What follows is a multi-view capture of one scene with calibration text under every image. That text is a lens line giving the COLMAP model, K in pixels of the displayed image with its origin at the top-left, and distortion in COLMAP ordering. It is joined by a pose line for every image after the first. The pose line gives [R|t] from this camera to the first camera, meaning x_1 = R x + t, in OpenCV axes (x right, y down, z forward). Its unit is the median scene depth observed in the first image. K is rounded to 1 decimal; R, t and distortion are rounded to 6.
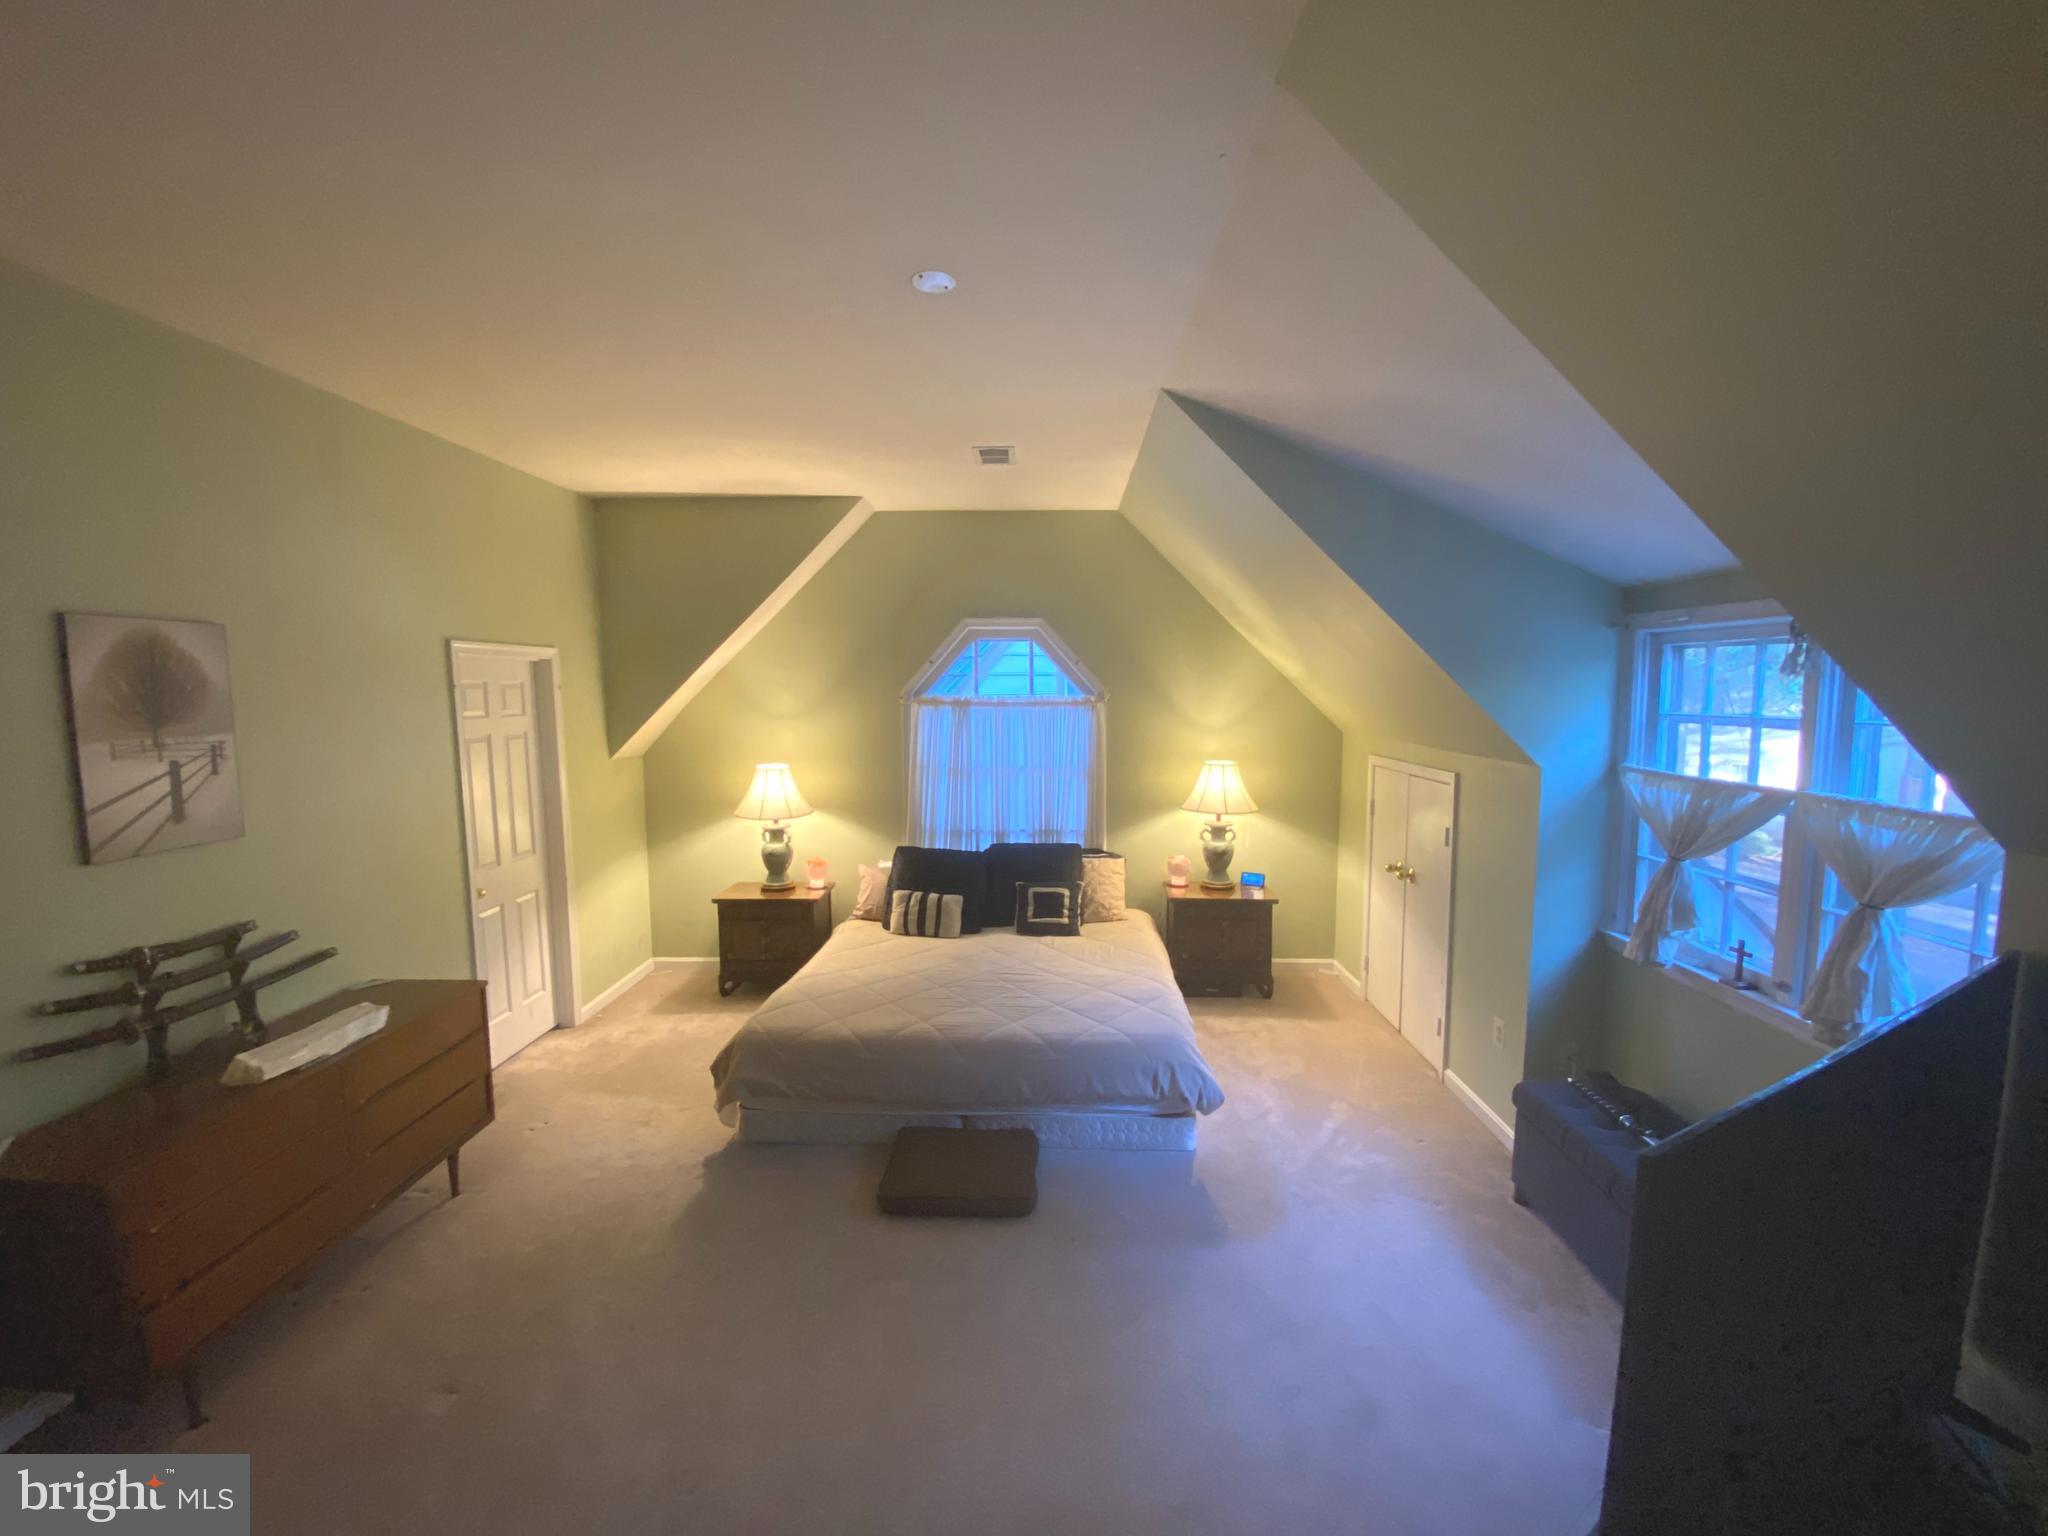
lens RADIAL K [[827.9, 0, 1024.0], [0, 827.9, 768.0], [0, 0, 1]] dist [0.021825, -0.020775]
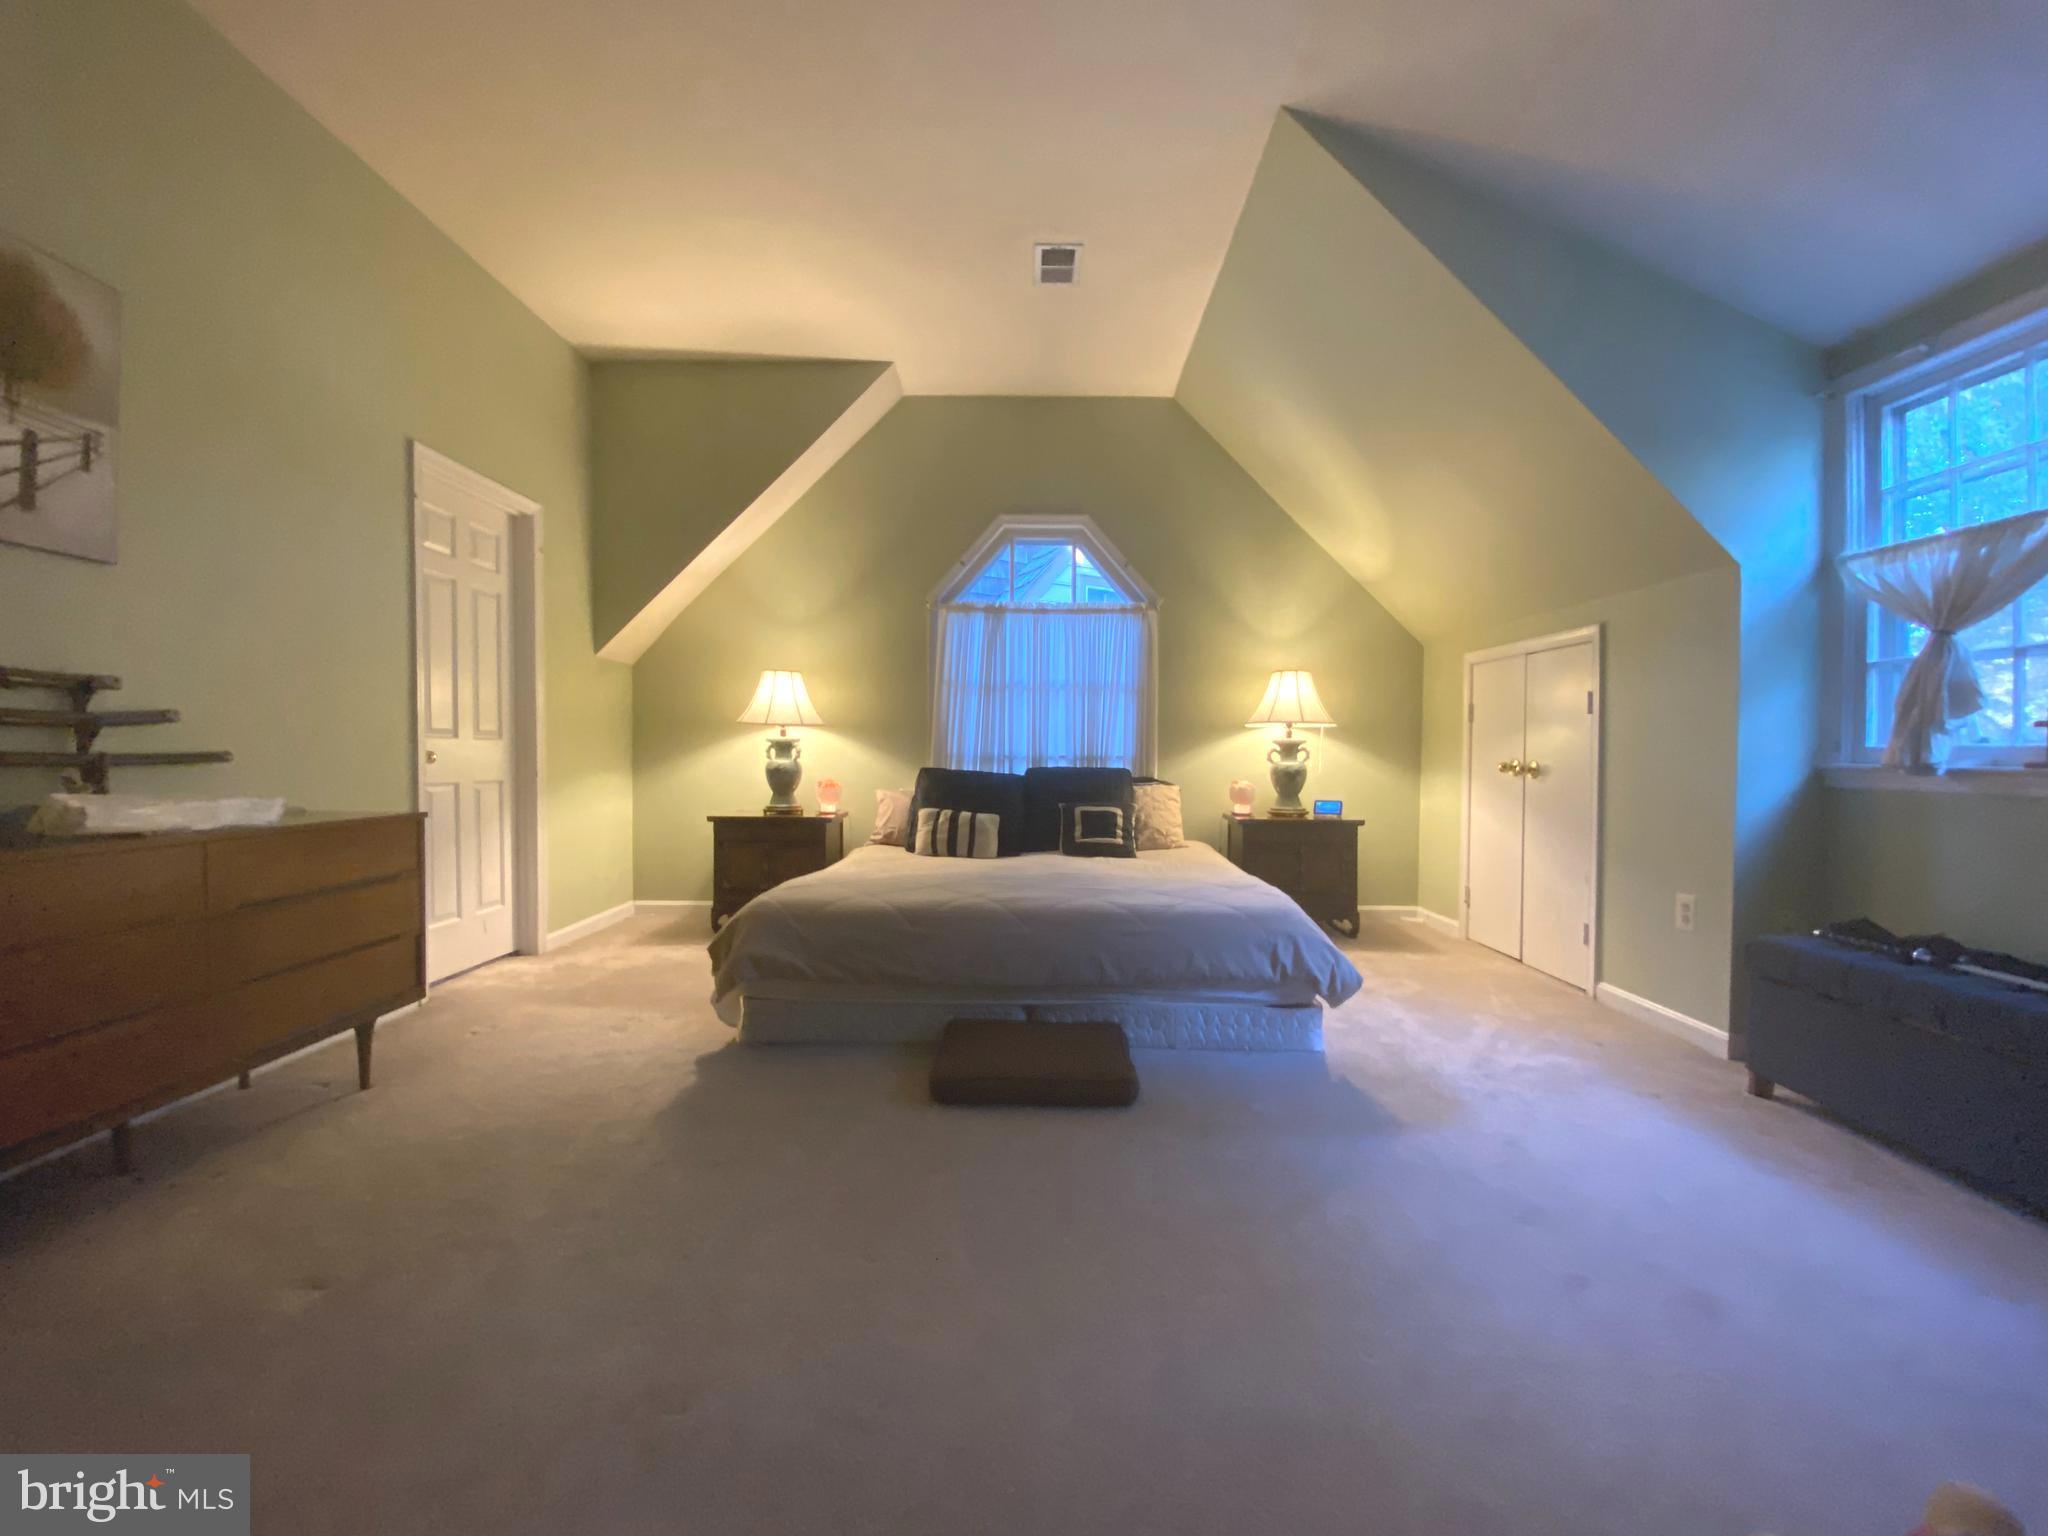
lens RADIAL K [[827.9, 0, 1024.0], [0, 827.9, 768.0], [0, 0, 1]] dist [0.021825, -0.020775]
pose [[0.999774, 0.010624, 0.018428, -0.065837], [-0.009105, 0.996703, -0.080626, 0.178292], [-0.019224, 0.080440, 0.996574, 0.136865]]
